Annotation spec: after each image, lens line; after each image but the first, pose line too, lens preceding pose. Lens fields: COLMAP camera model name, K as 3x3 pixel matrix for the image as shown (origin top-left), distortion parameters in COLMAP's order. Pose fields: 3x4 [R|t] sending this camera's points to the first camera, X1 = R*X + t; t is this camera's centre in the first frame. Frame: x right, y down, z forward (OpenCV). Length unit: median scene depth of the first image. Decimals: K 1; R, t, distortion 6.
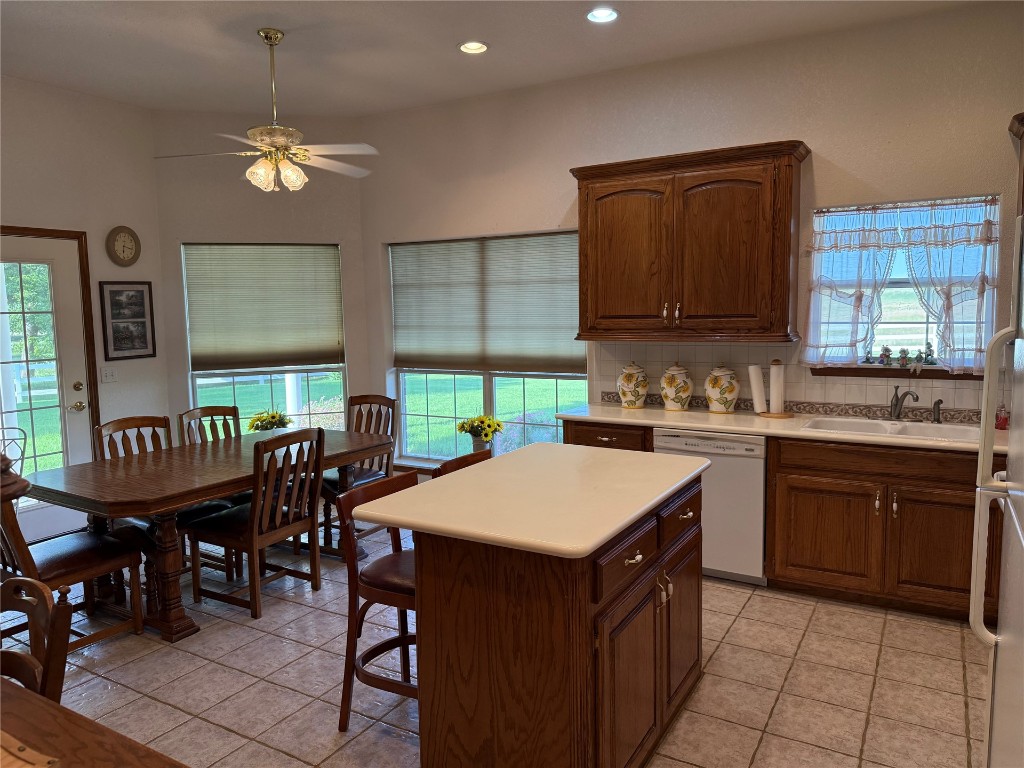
lens RADIAL K [[719.5, 0, 510.6], [0, 719.5, 388.9], [0, 0, 1]] dist [0.076760, -0.092625]
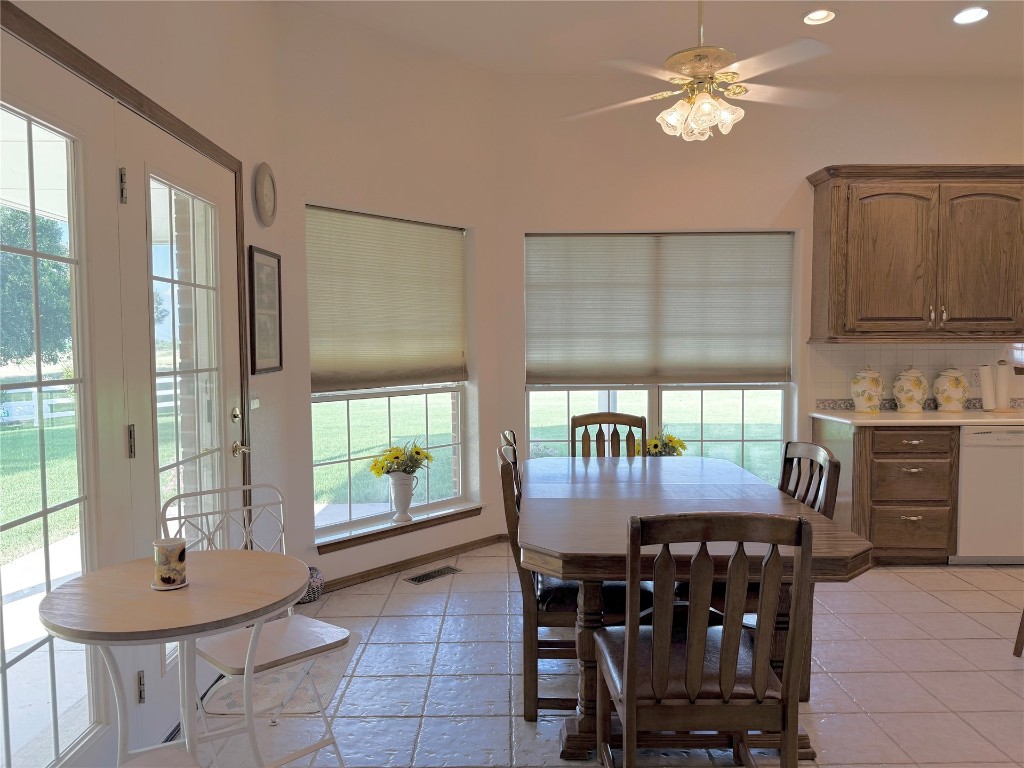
lens RADIAL K [[719.5, 0, 511.4], [0, 719.5, 387.3], [0, 0, 1]] dist [0.076760, -0.092625]
pose [[0.852169, -0.018499, 0.522940, -0.694748], [0.049799, 0.997706, -0.045858, 0.011807], [-0.520892, 0.065121, 0.851135, 0.363477]]
